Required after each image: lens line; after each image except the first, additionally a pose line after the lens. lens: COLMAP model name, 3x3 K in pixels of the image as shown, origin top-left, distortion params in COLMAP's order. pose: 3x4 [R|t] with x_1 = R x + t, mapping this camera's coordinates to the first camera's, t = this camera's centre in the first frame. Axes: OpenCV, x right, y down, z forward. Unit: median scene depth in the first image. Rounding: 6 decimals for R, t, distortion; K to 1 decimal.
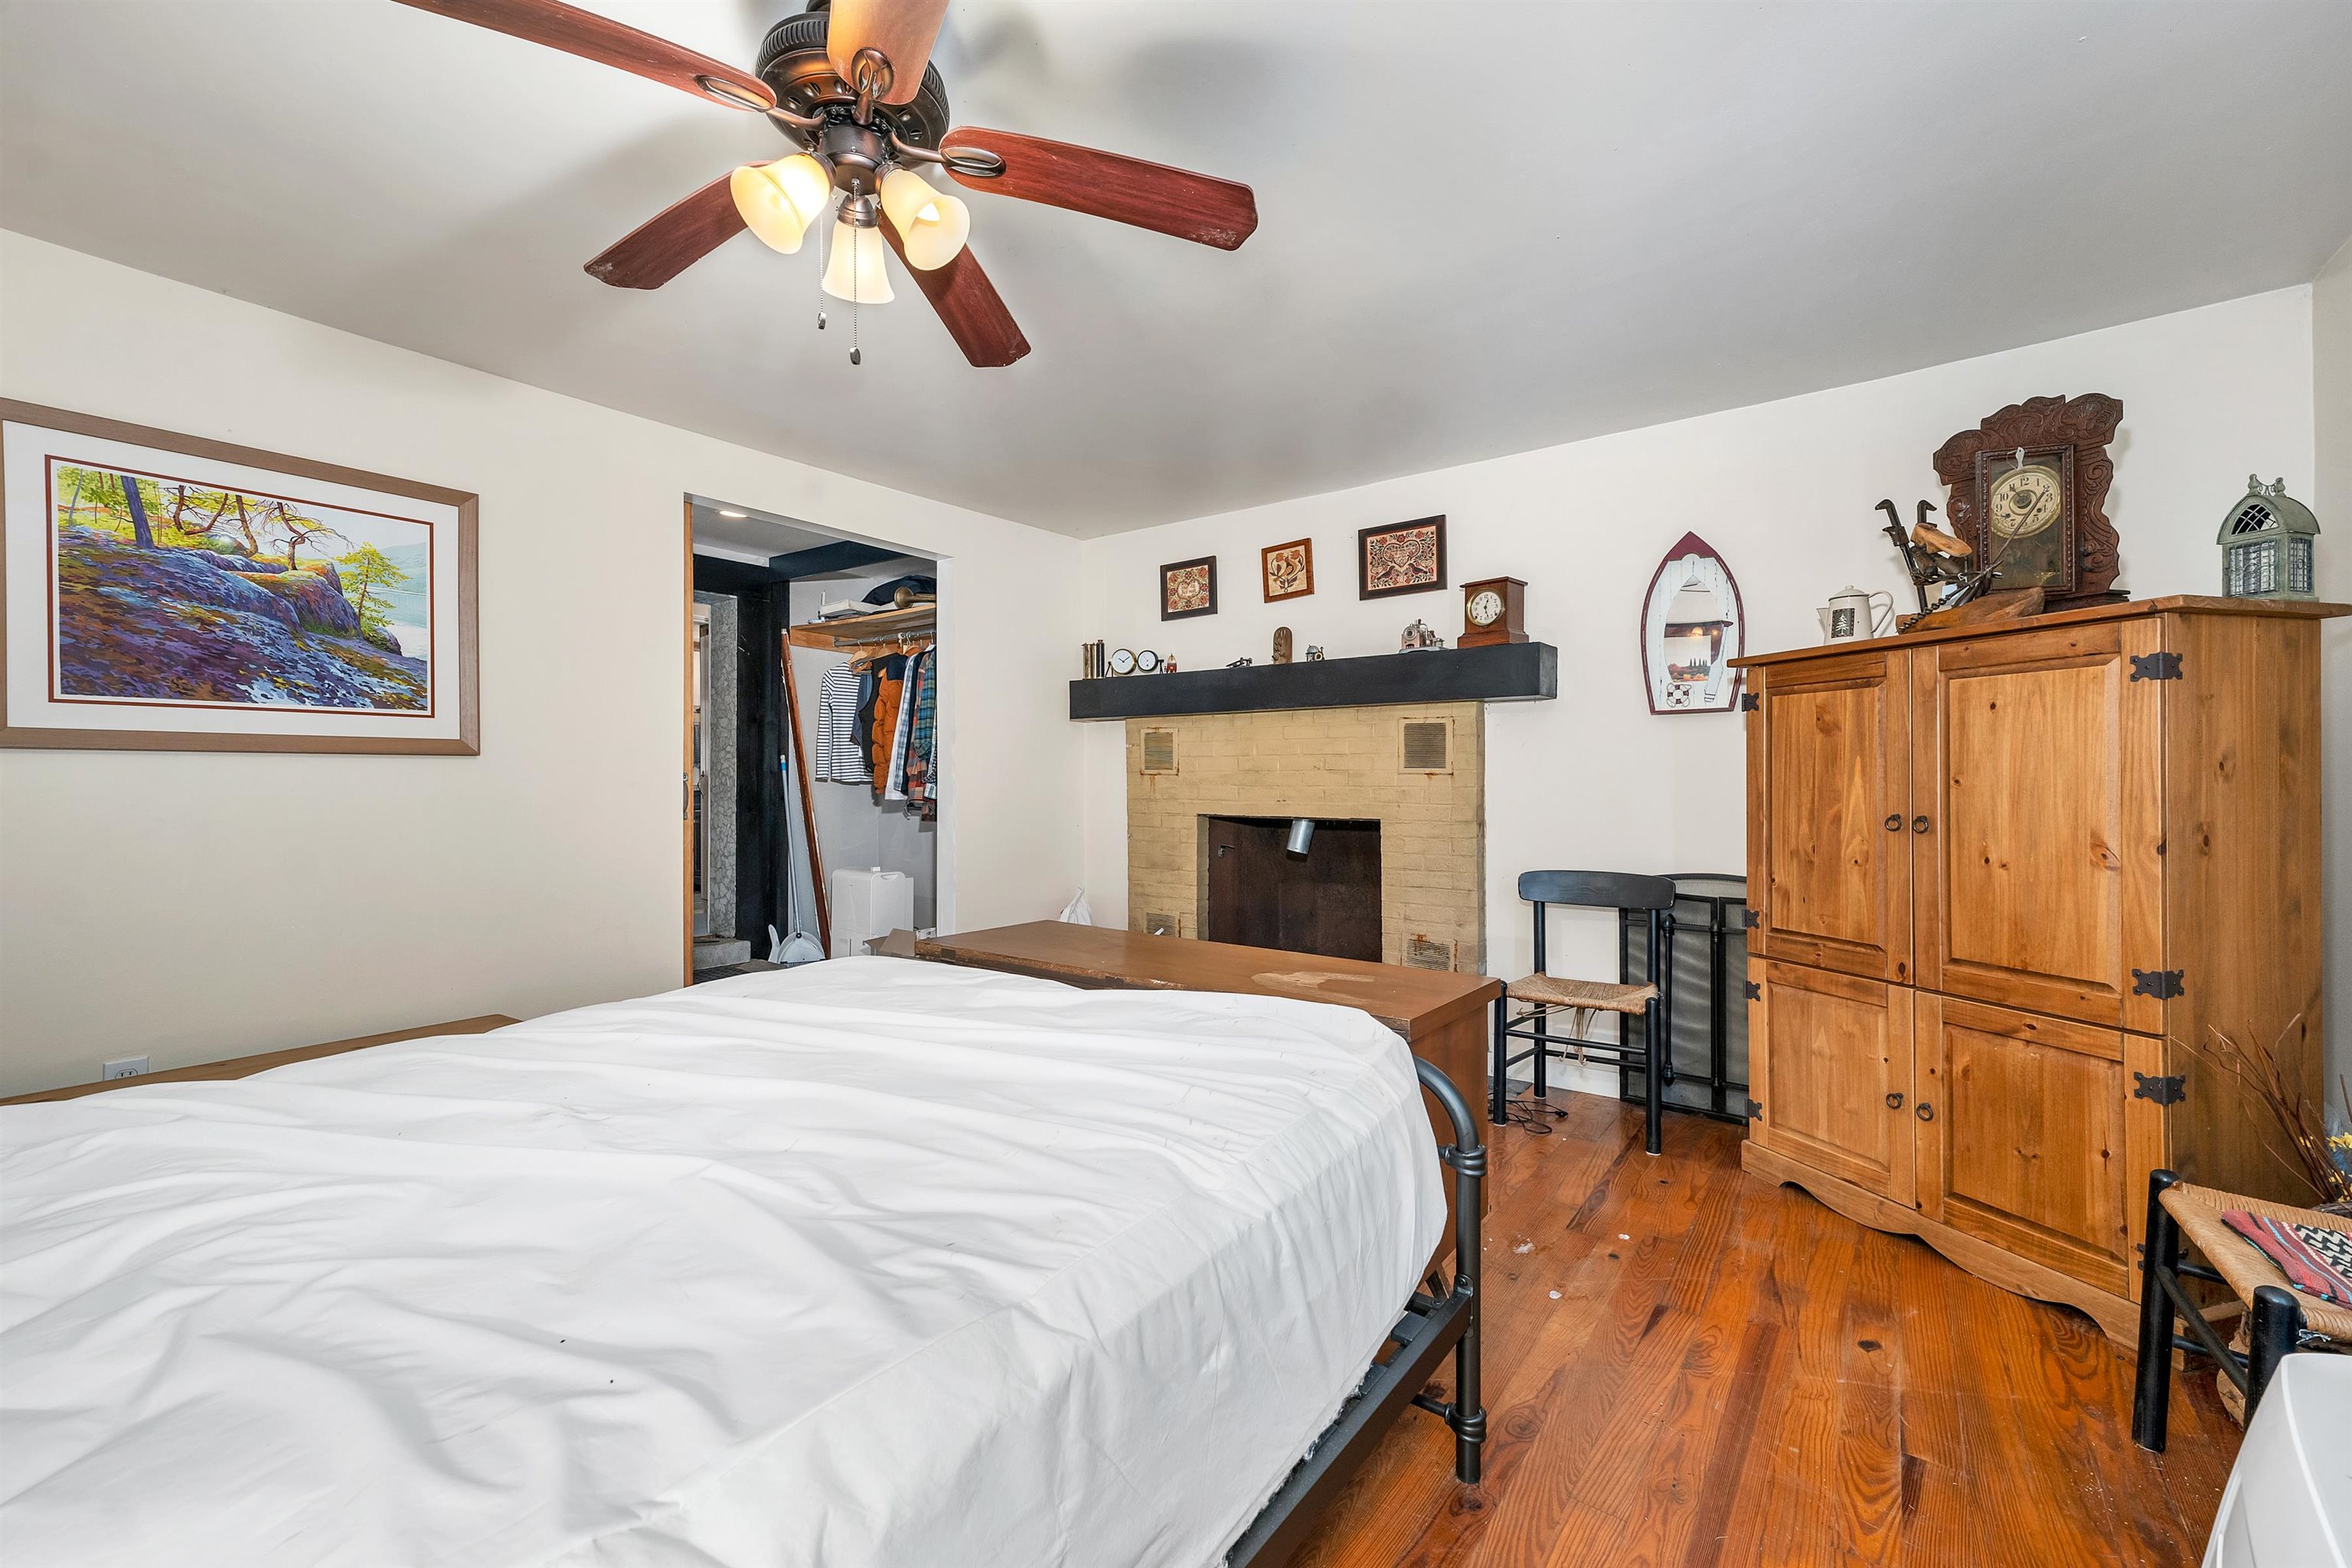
lens RADIAL K [[995.3, 0, 1175.5], [0, 995.3, 812.5], [0, 0, 1]] dist [0.002223, -0.000071]
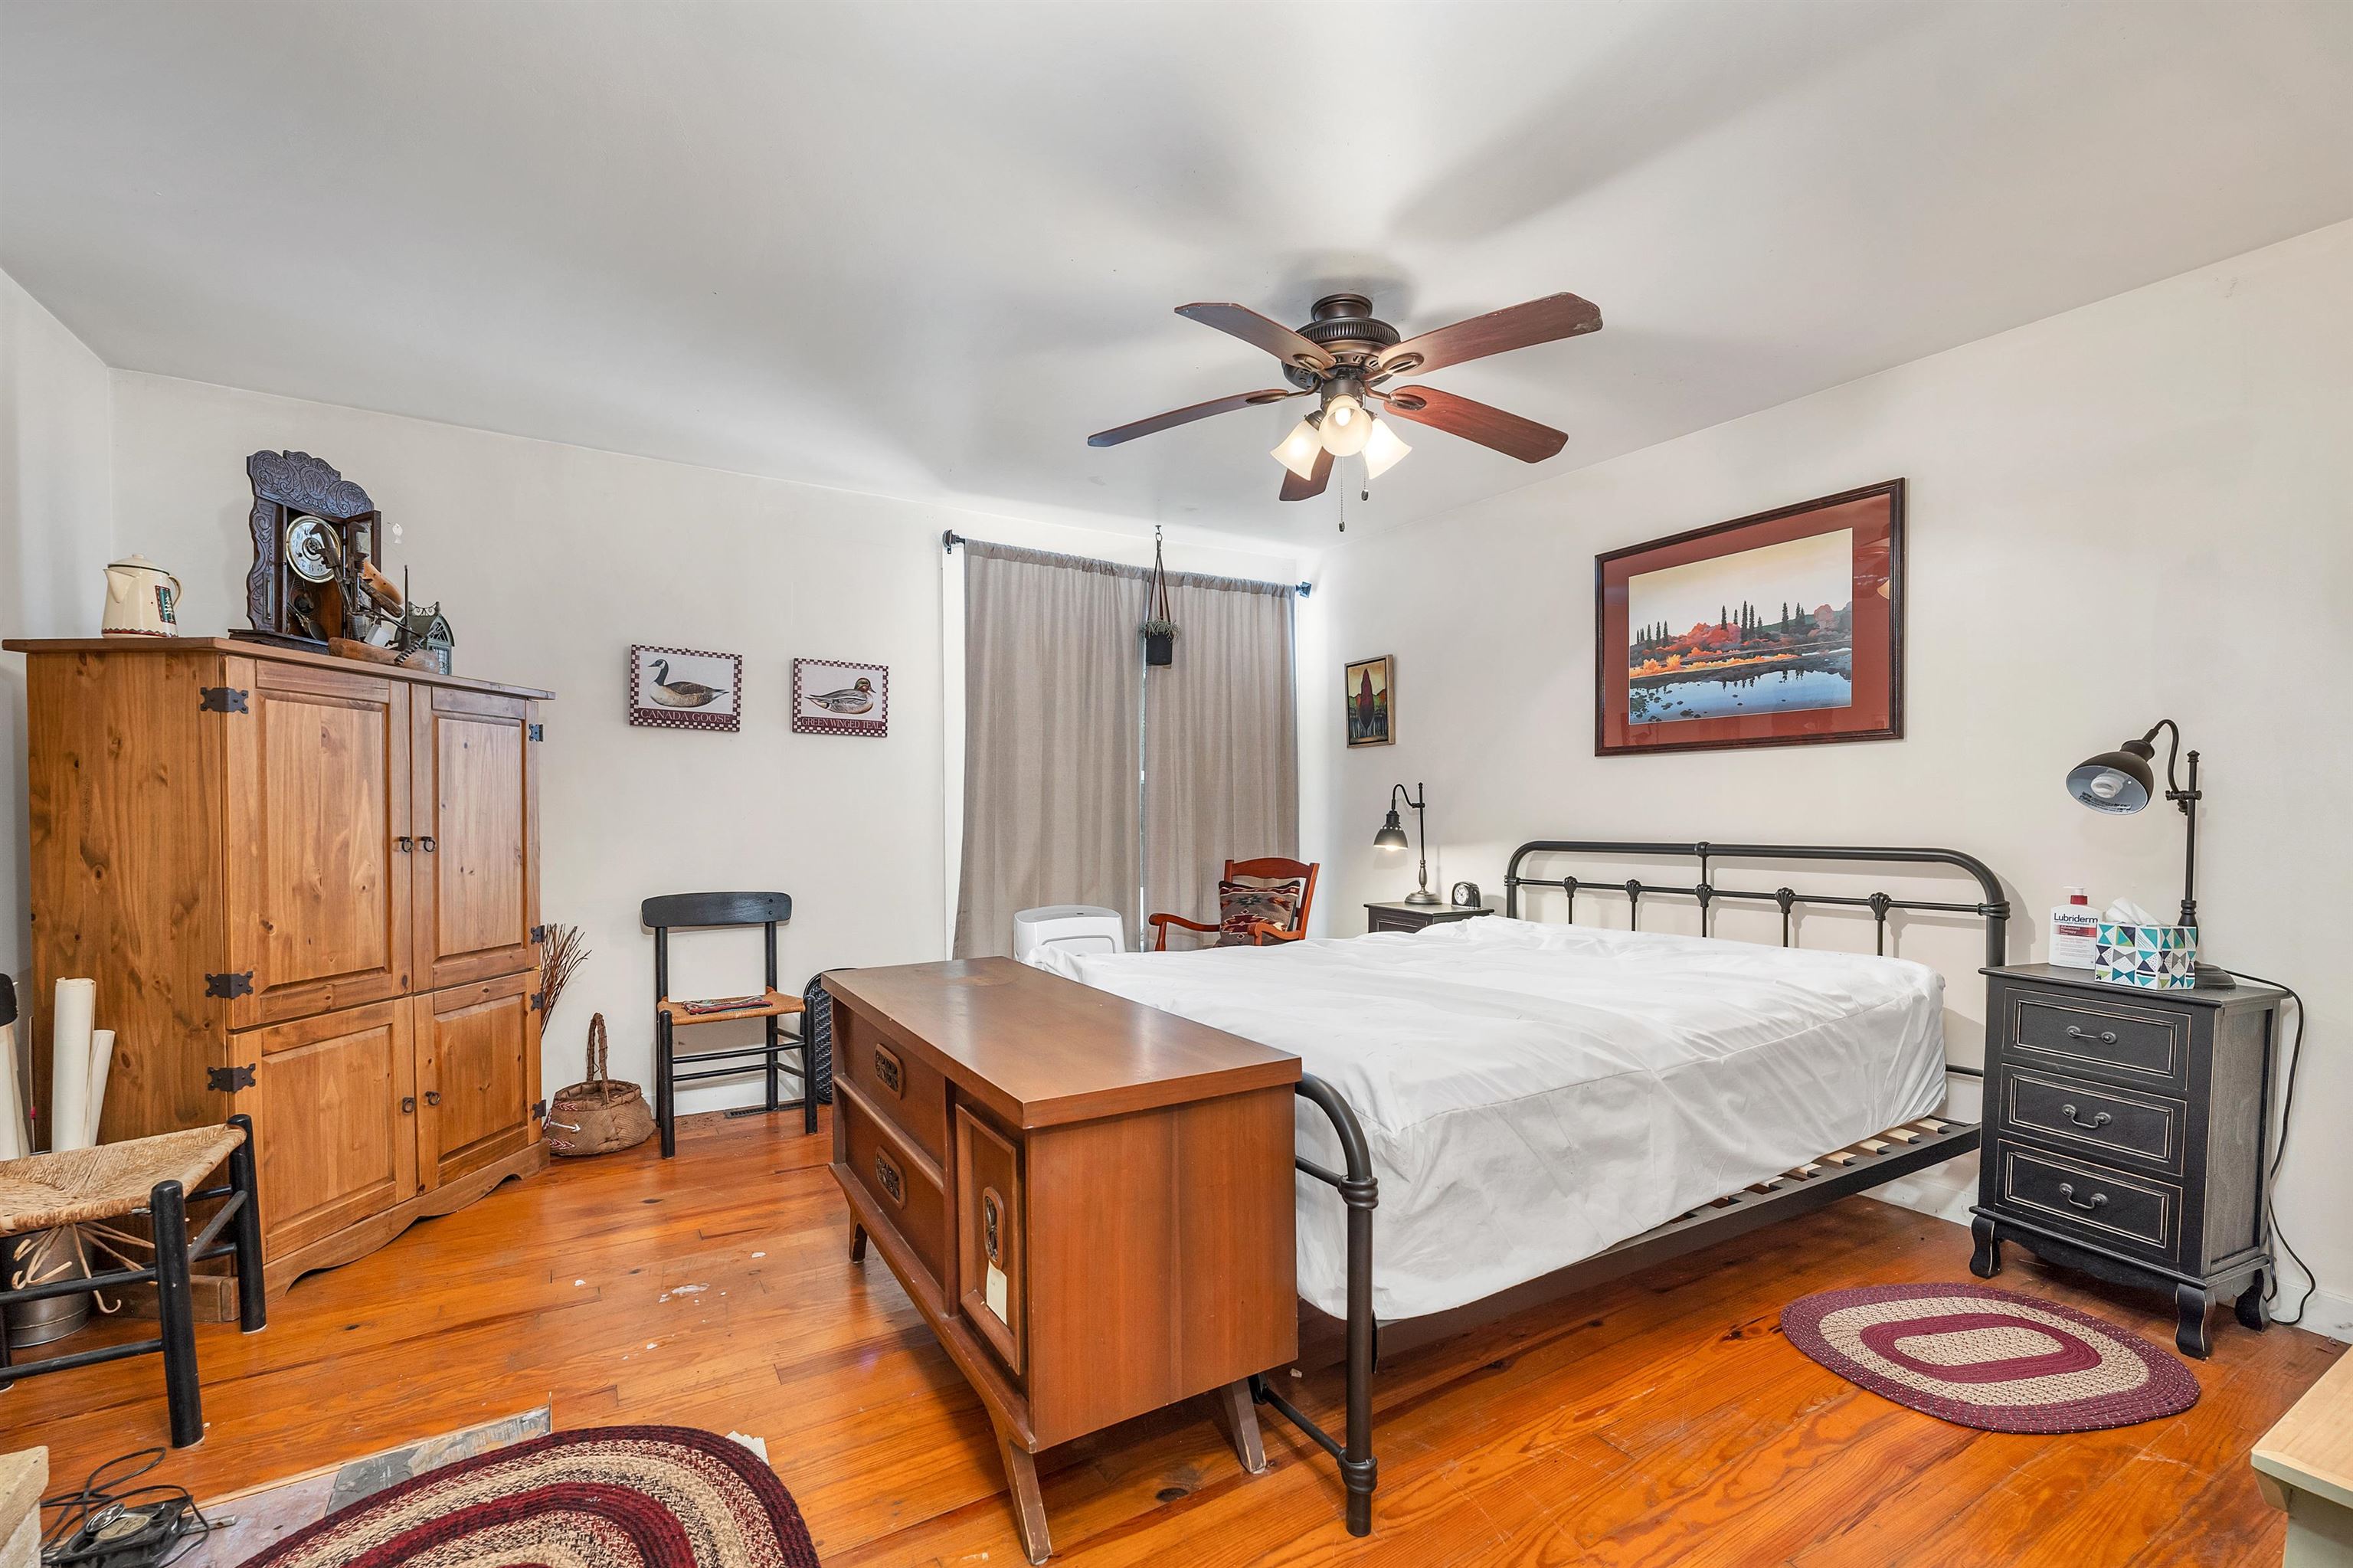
lens RADIAL K [[995.7, 0, 1176.0], [0, 995.7, 812.5], [0, 0, 1]] dist [0.002223, -0.000071]
pose [[-0.929513, -0.001647, 0.368784, -0.404061], [0.010161, 0.999496, 0.030075, -0.044078], [-0.368648, 0.031702, -0.929028, 1.567906]]
